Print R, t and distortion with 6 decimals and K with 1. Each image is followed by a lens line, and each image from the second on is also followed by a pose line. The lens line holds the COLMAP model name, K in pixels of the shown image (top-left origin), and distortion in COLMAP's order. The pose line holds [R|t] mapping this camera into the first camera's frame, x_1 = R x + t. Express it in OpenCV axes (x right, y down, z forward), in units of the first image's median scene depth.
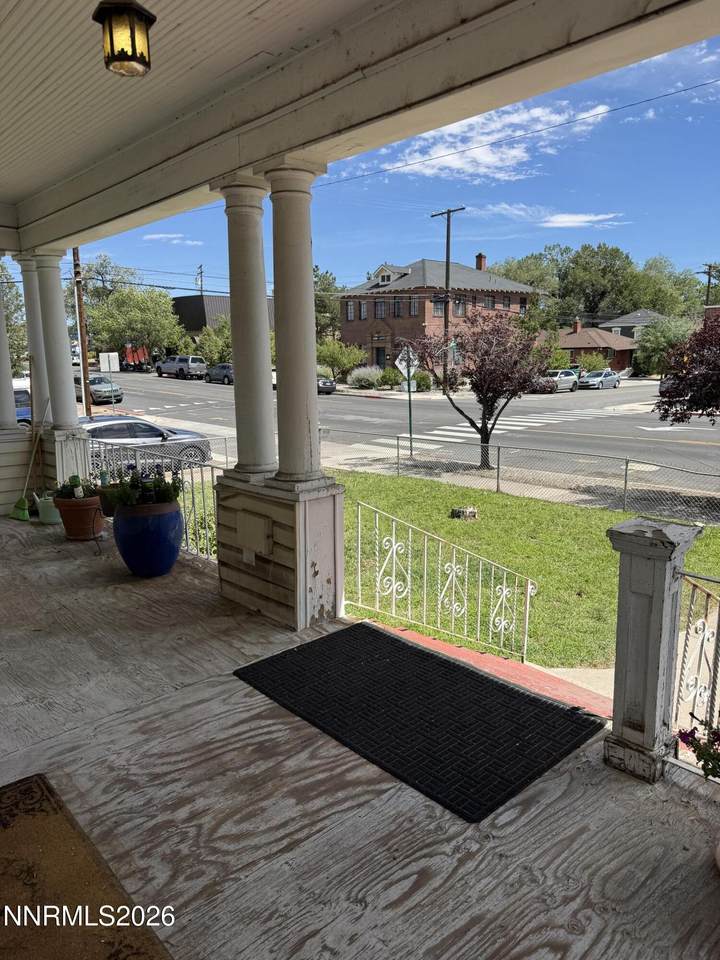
lens RADIAL K [[668.7, 0, 360.7], [0, 668.7, 475.7], [0, 0, 1]] dist [-0.002241, -0.004991]
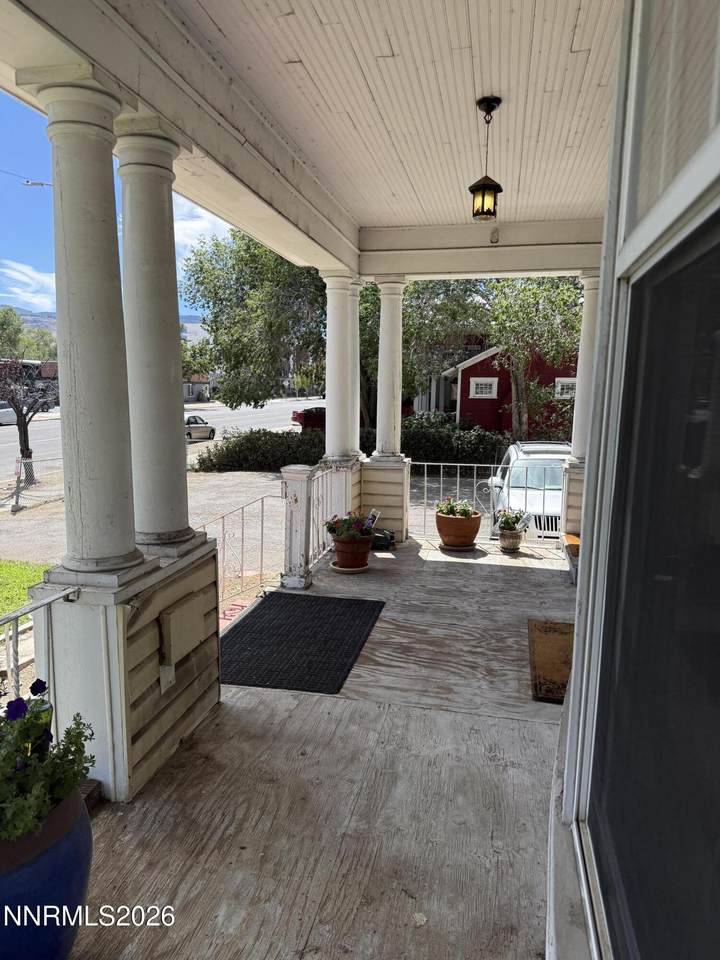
lens RADIAL K [[668.7, 0, 359.6], [0, 668.7, 483.4], [0, 0, 1]] dist [-0.002241, -0.004991]
pose [[-0.576432, -0.104524, 0.810433, -1.212693], [0.158521, 0.958640, 0.236389, -0.290817], [-0.801622, 0.264733, -0.536022, 1.746970]]
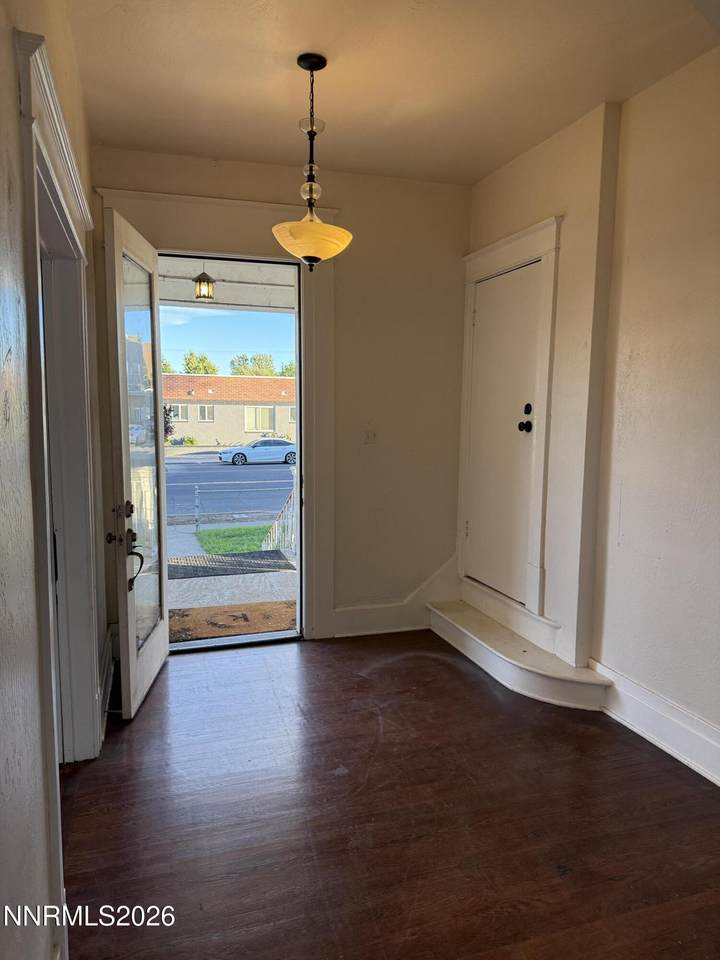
lens RADIAL K [[668.7, 0, 360.0], [0, 668.7, 480.9], [0, 0, 1]] dist [-0.002241, -0.004991]
pose [[0.420283, -0.082460, 0.903638, -1.905245], [0.159929, 0.987004, 0.015684, 0.118277], [-0.893188, 0.137926, 0.428009, -0.441766]]
